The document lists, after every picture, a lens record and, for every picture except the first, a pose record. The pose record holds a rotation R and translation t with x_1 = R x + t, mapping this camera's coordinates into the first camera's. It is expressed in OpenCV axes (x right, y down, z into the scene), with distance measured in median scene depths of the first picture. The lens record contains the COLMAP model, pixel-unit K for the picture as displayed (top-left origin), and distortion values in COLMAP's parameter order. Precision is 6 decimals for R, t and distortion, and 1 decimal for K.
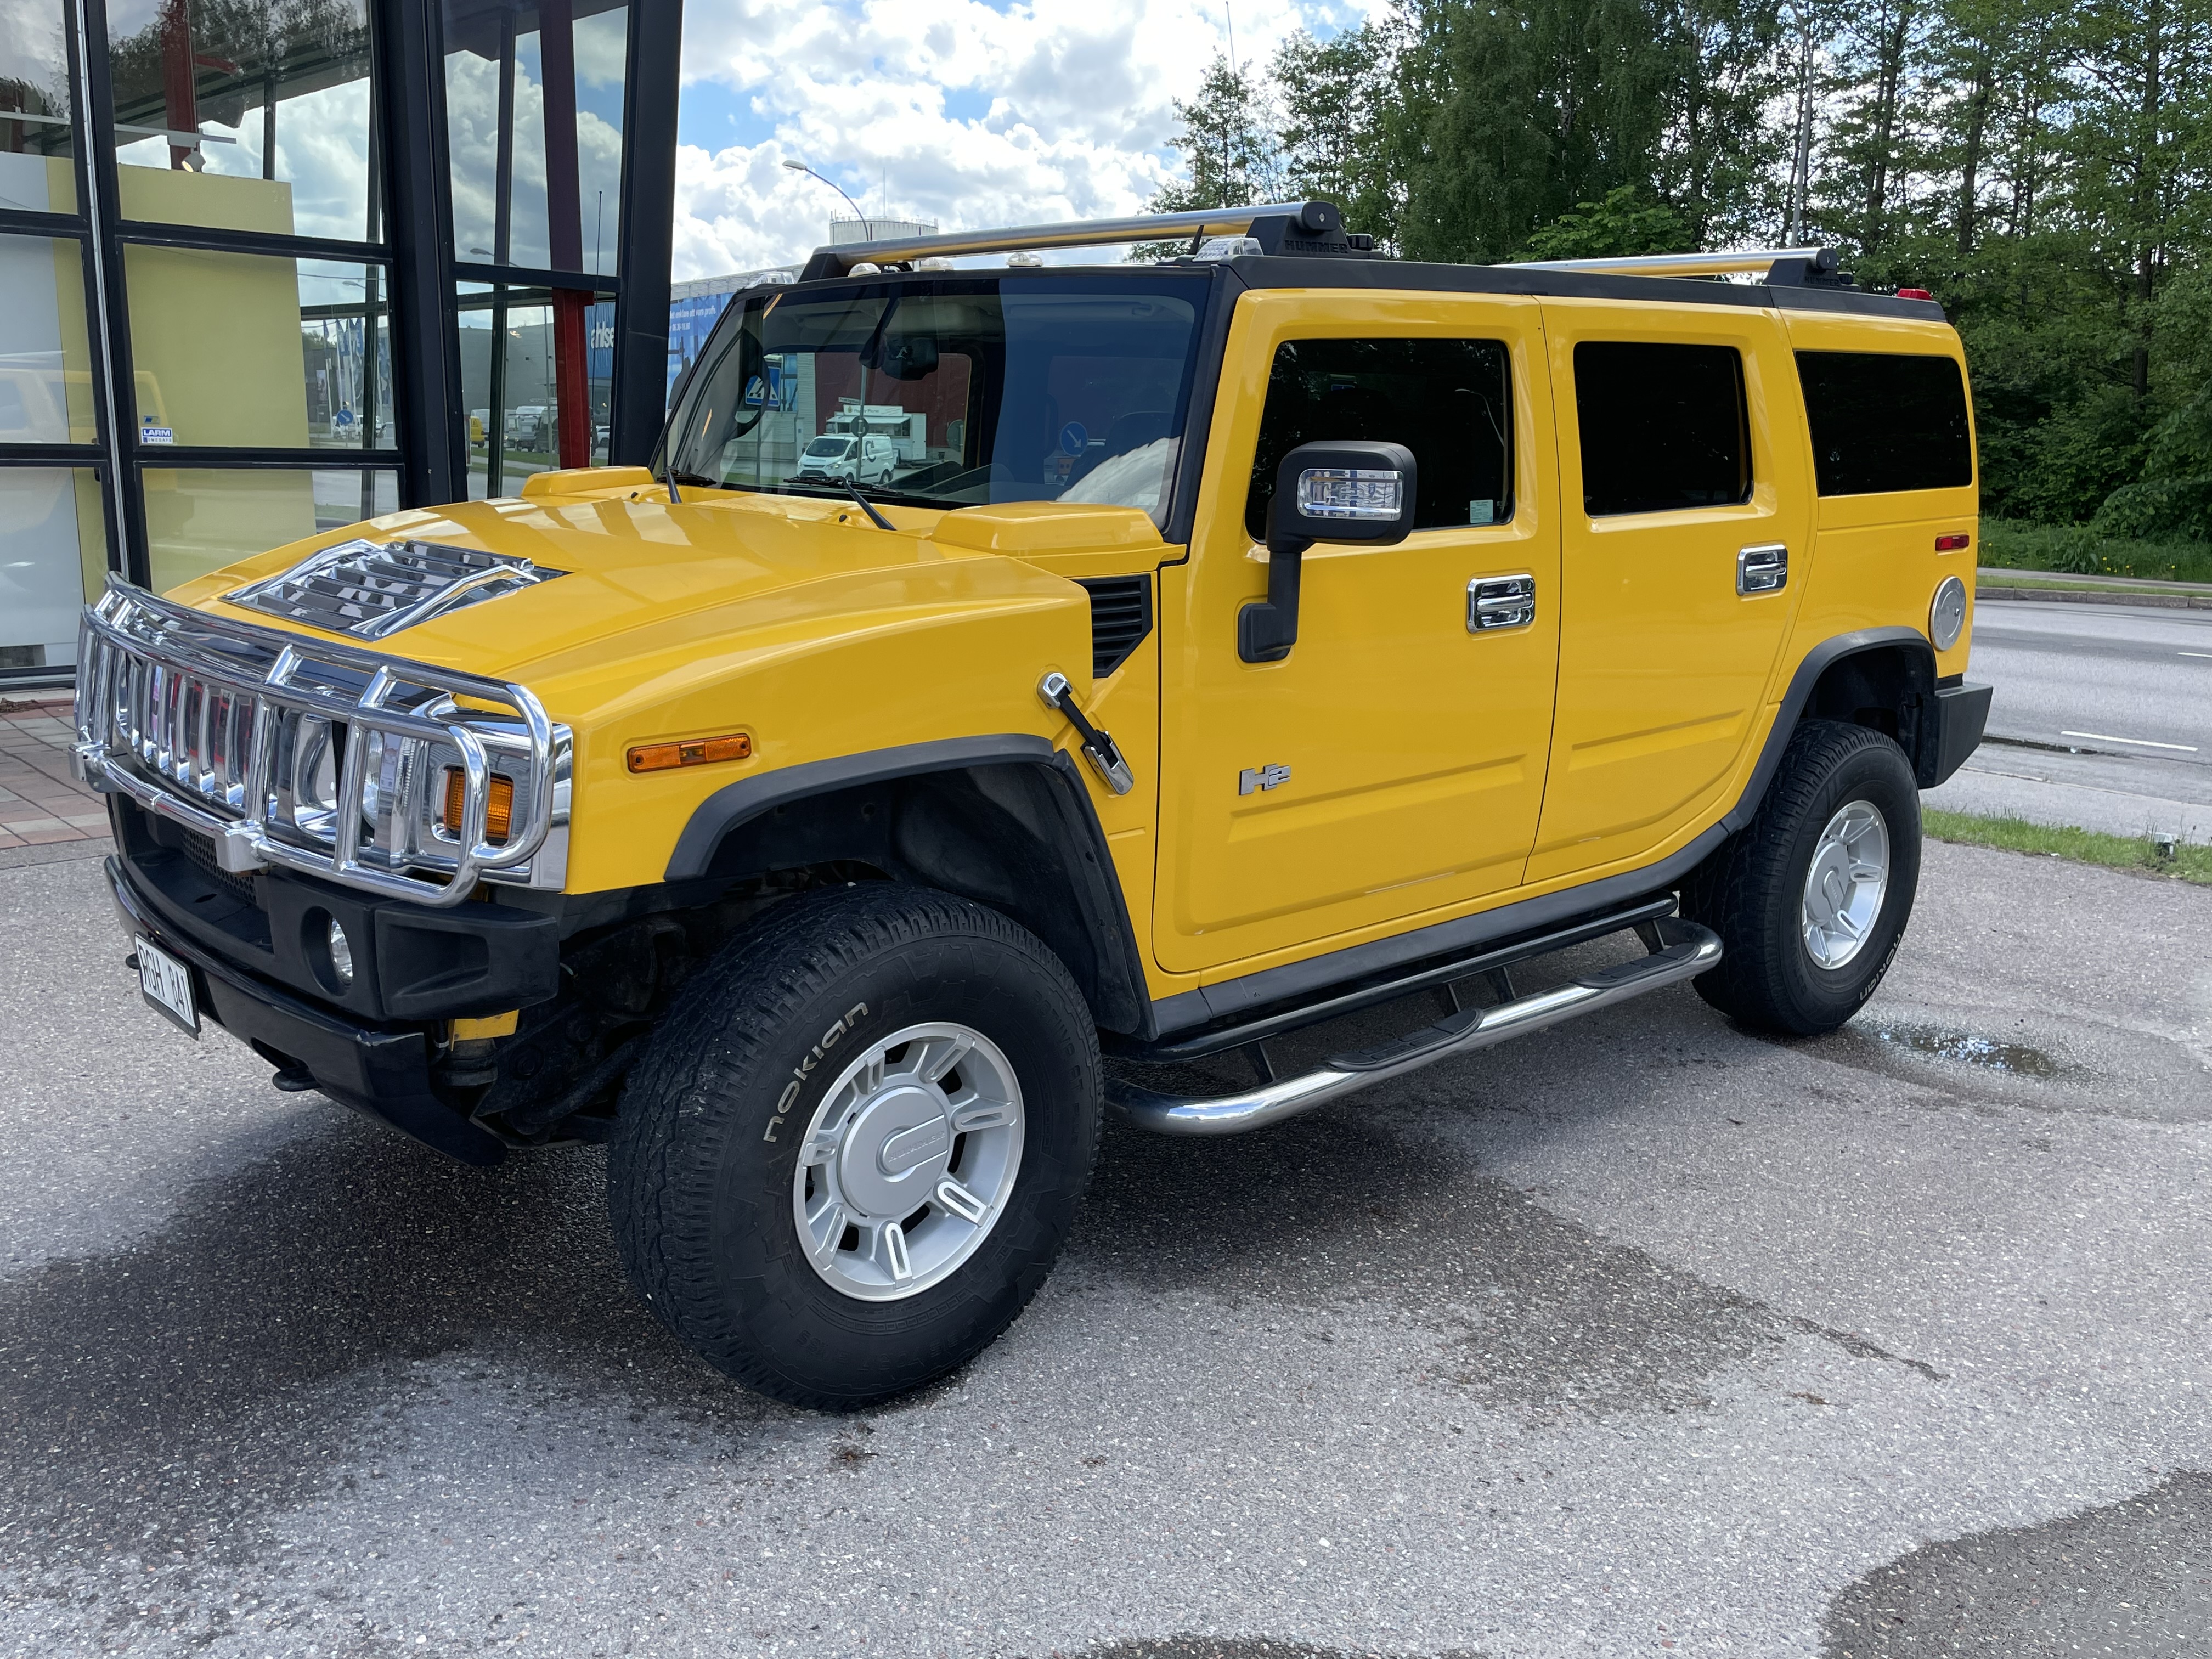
lens RADIAL K [[1863.0, 0, 1098.9], [0, 1863.0, 819.1], [0, 0, 1]] dist [0.059111, -0.047682]
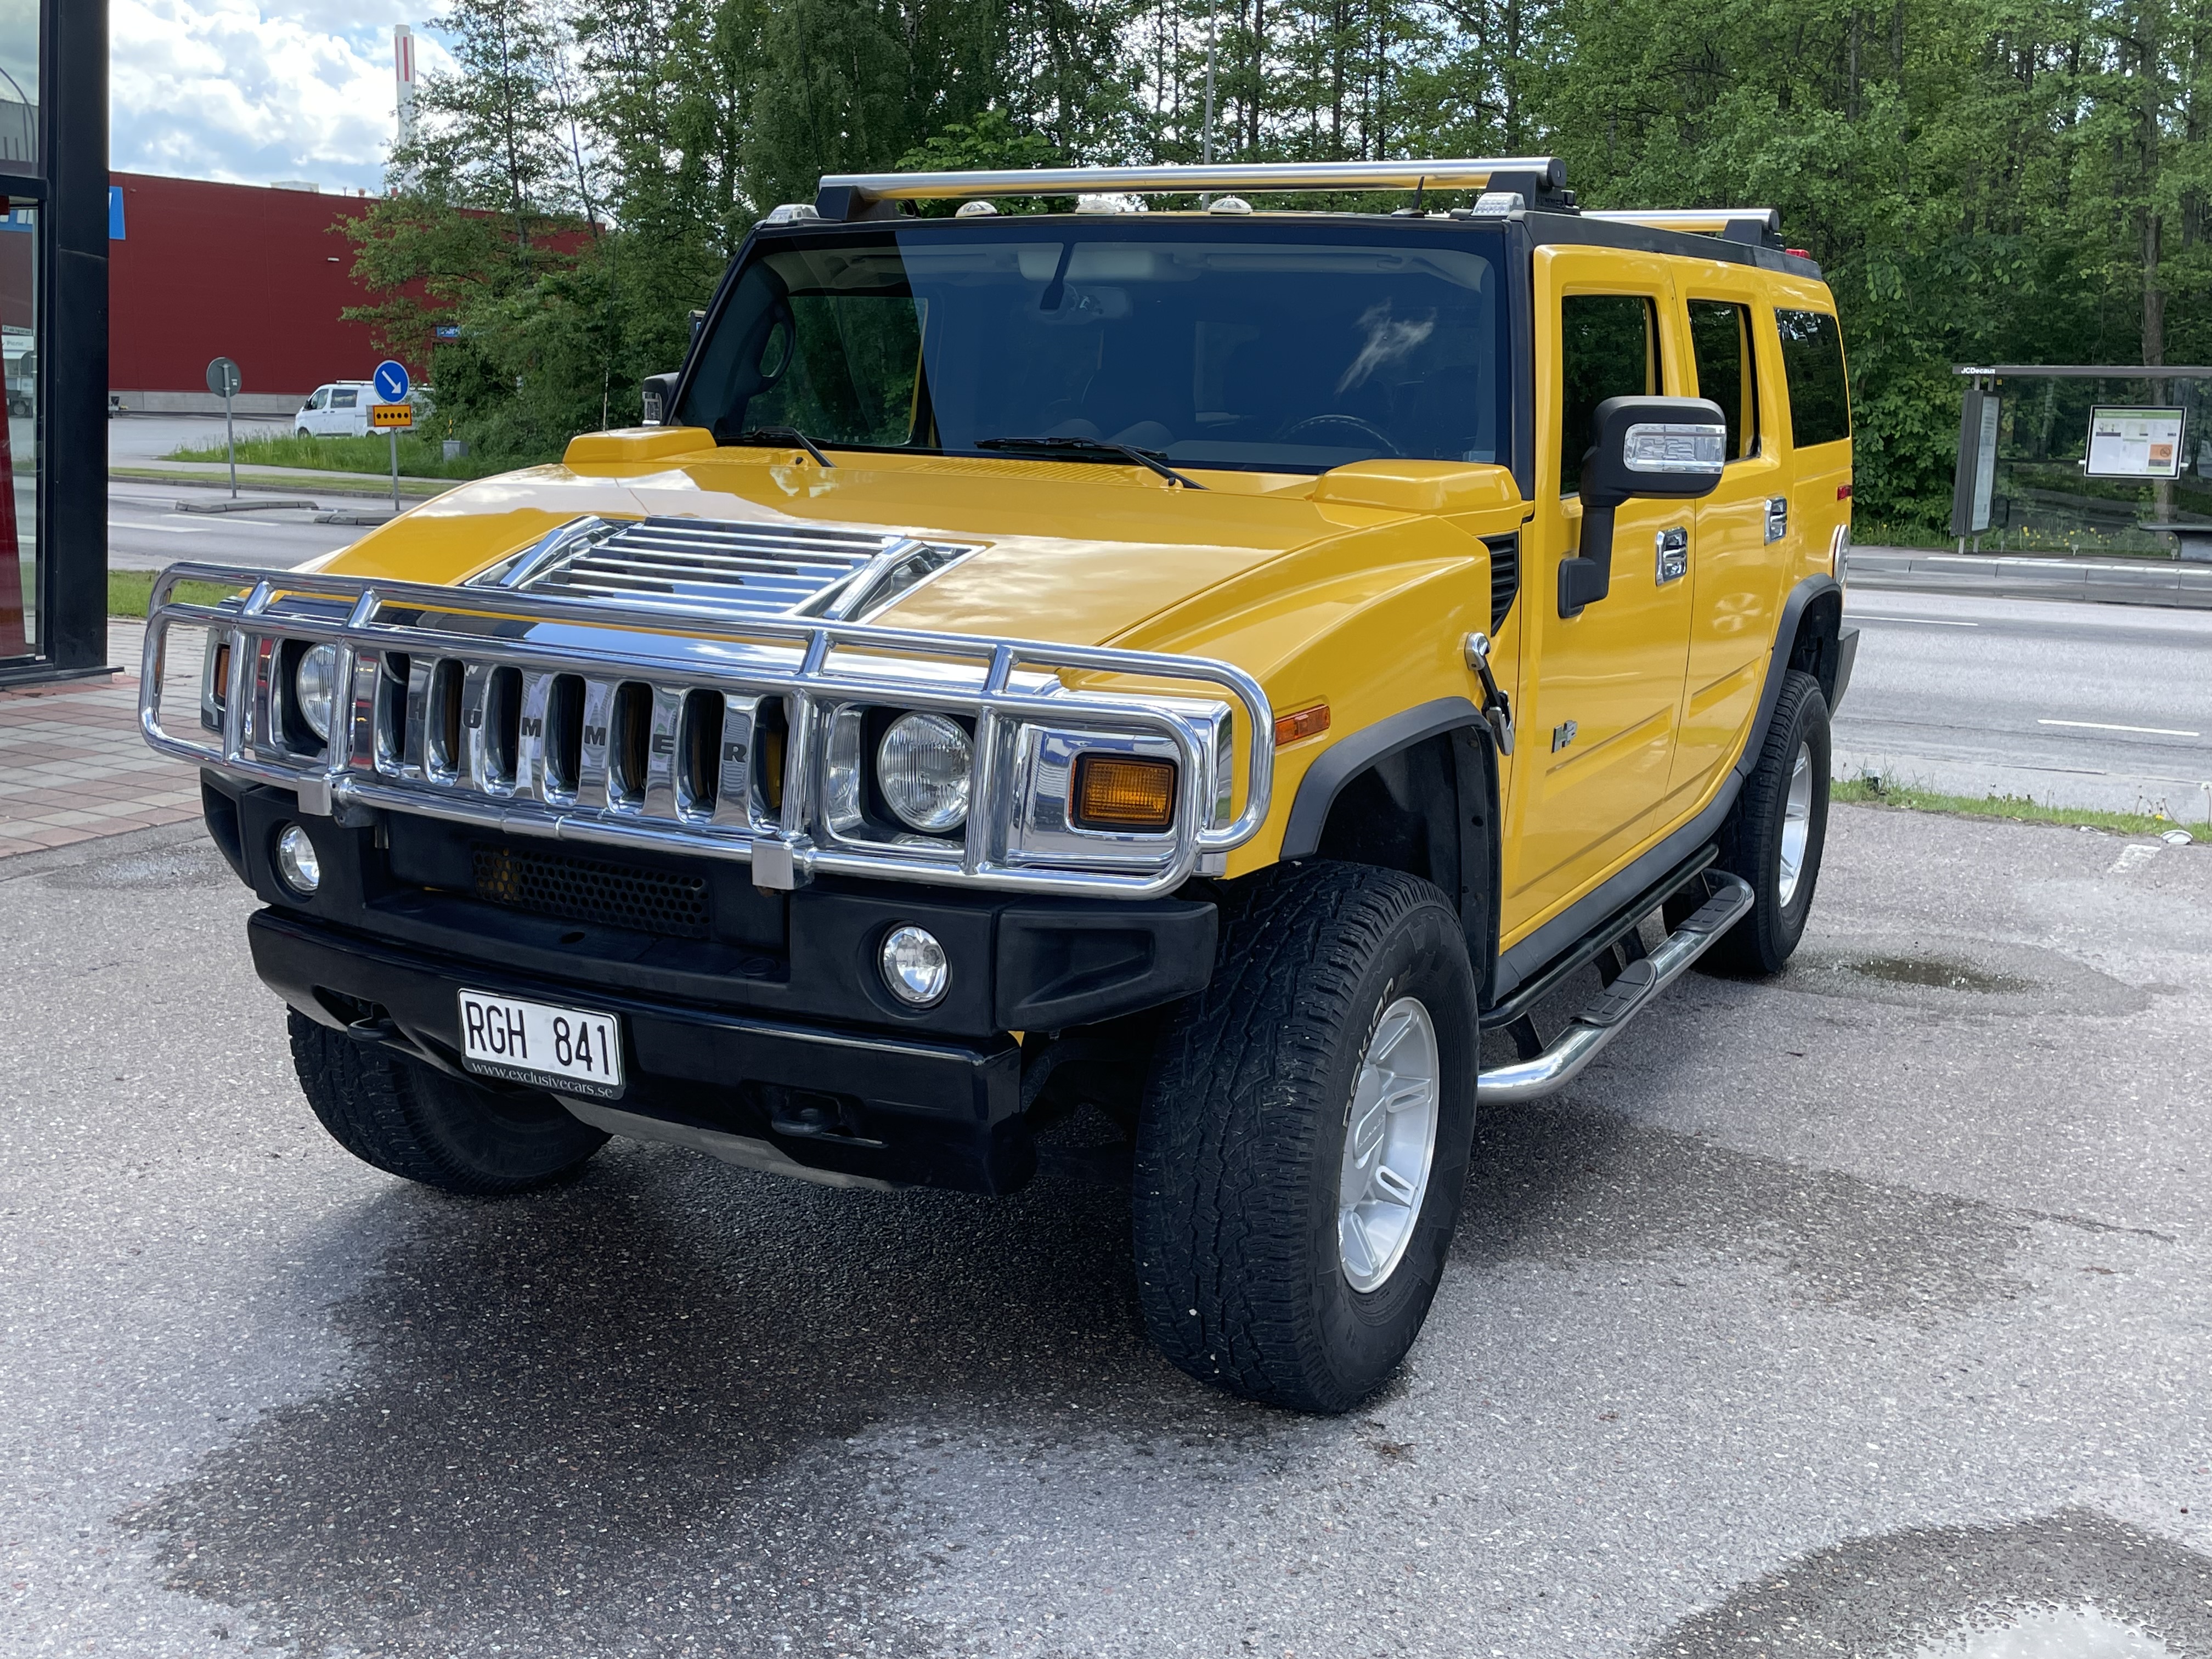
lens RADIAL K [[2202.5, 0, 1092.7], [0, 2202.5, 810.5], [0, 0, 1]] dist [0.054969, 0.000000]
pose [[0.939004, -0.065157, 0.337677, -0.592920], [0.069000, 0.997616, 0.000624, 0.000381], [-0.336913, 0.022714, 0.941262, -0.025205]]
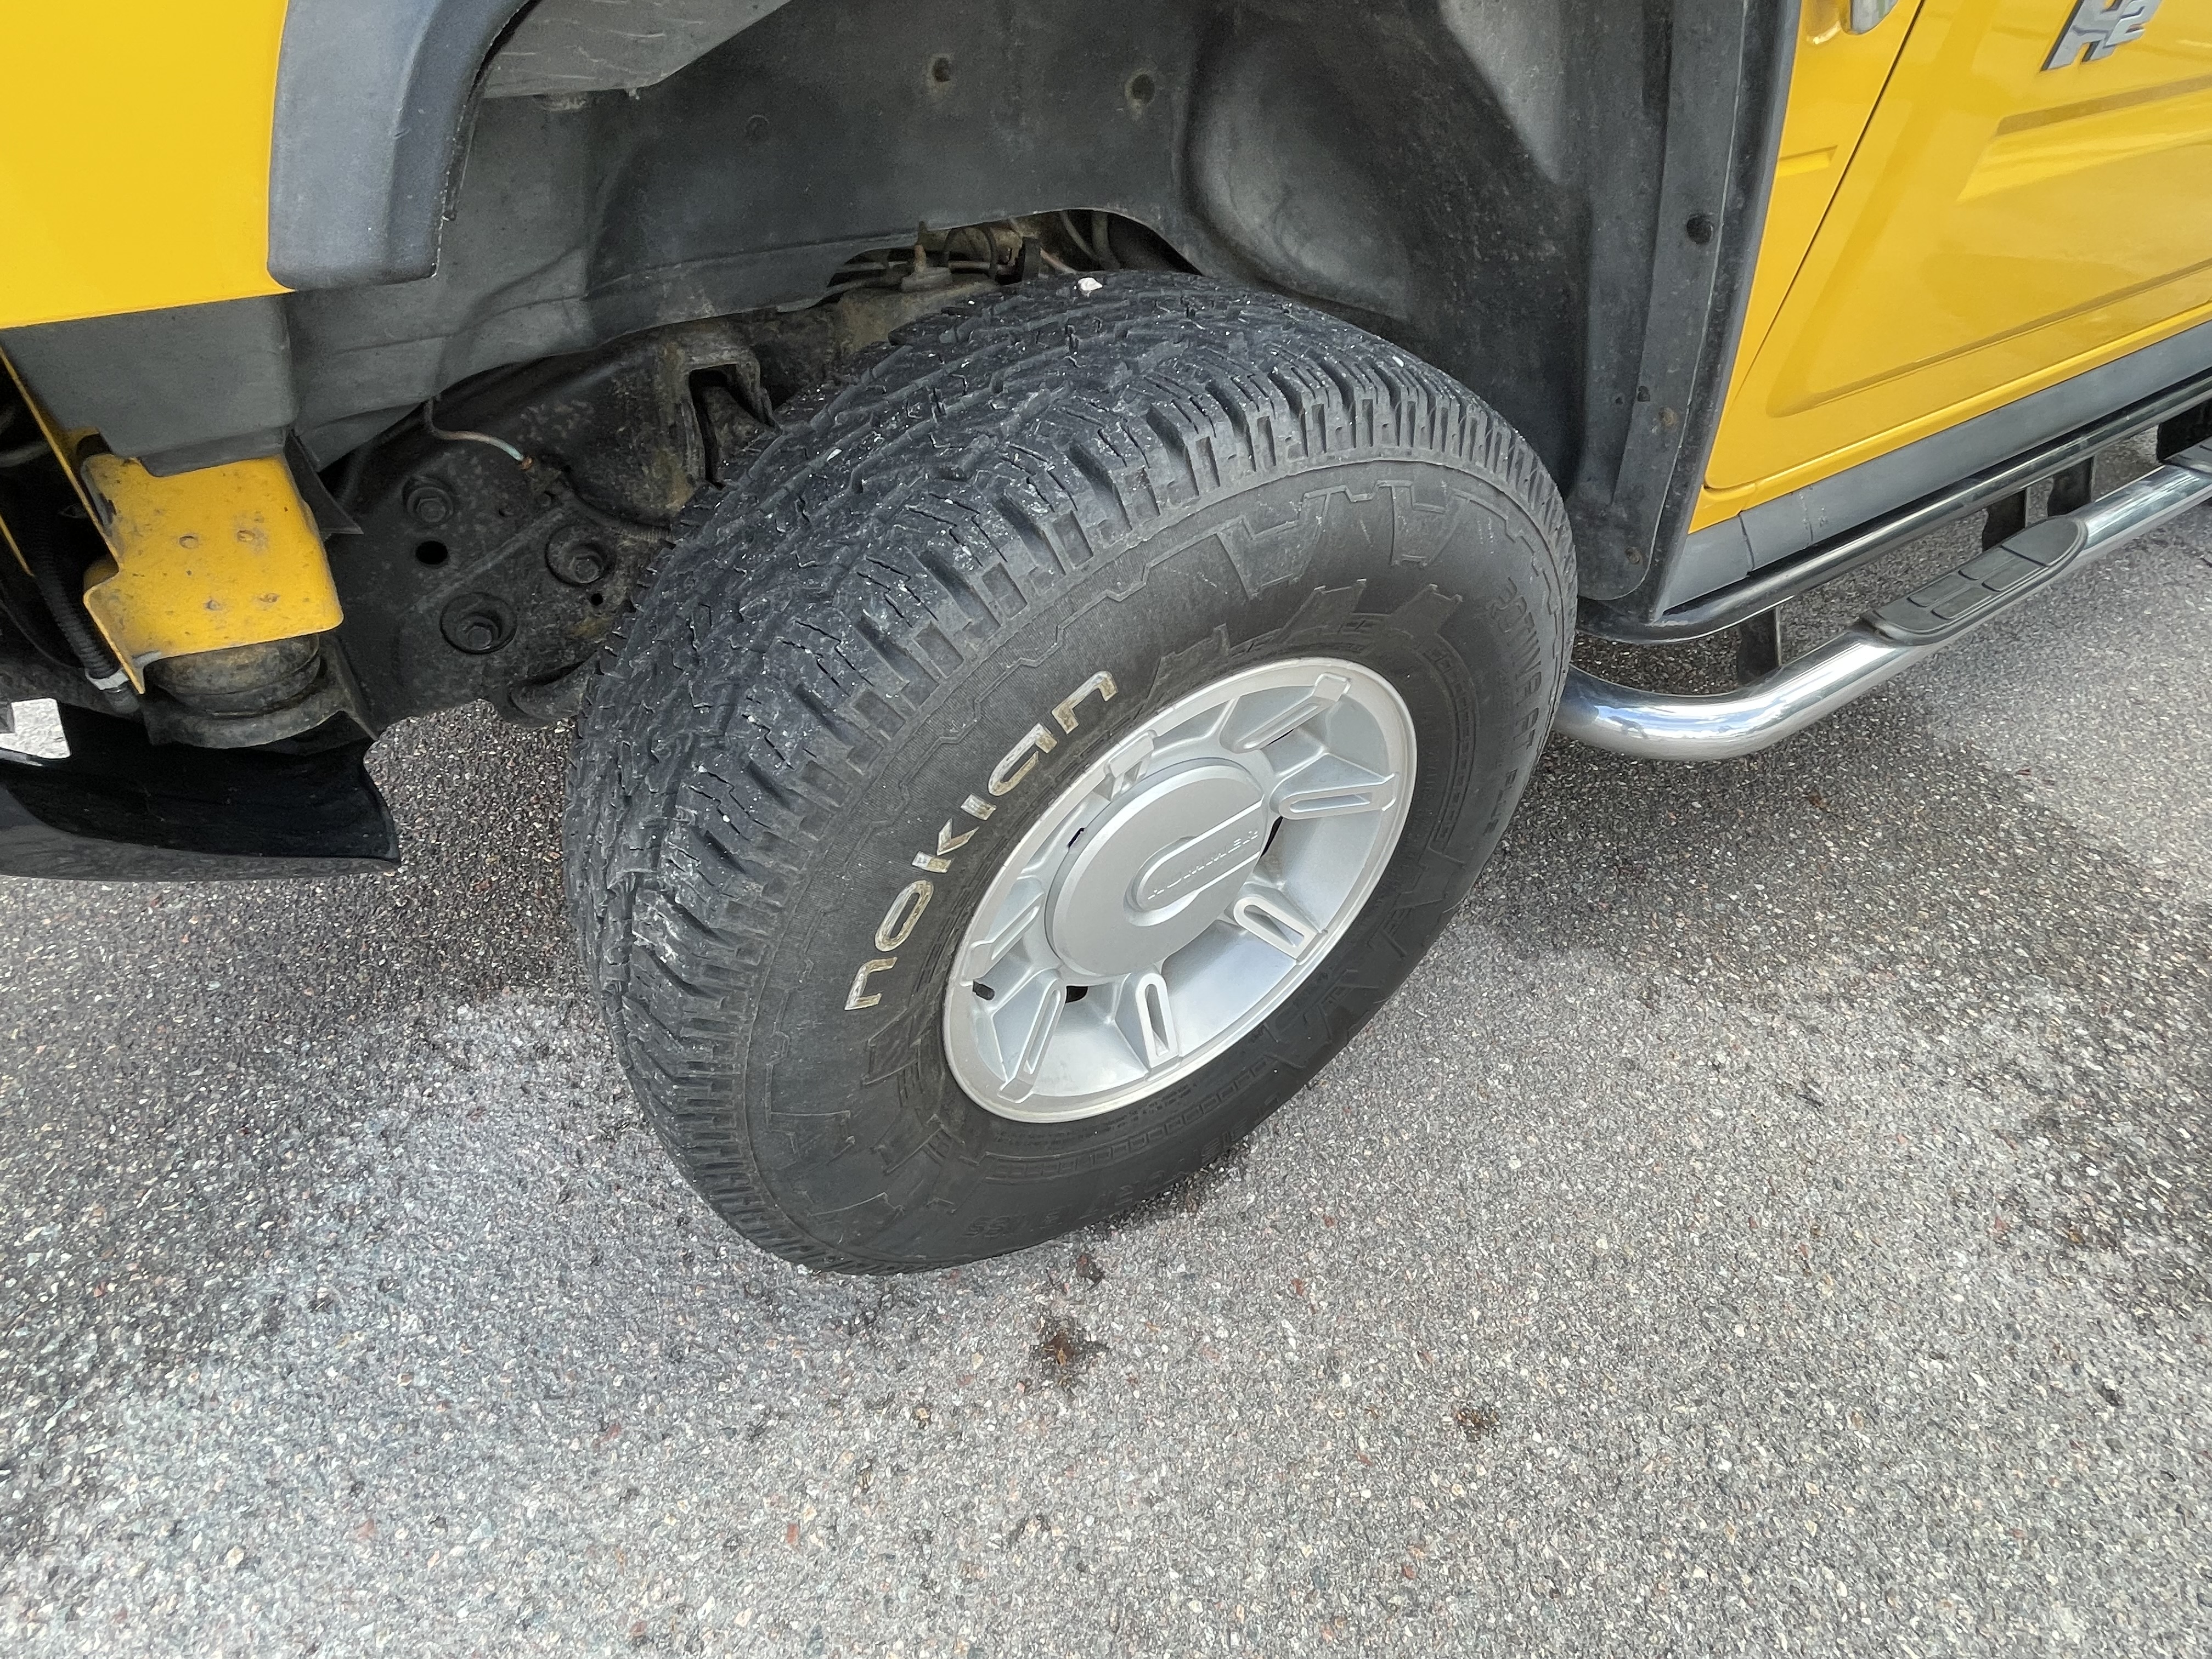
lens RADIAL K [[1095.2, 0, 1104.5], [0, 1095.2, 824.5], [0, 0, 1]] dist [0.000975, -0.001217]
pose [[0.988649, 0.103106, -0.109283, -0.090911], [-0.033052, 0.858799, 0.511246, 0.014286], [0.146565, -0.501831, 0.852458, 0.730274]]
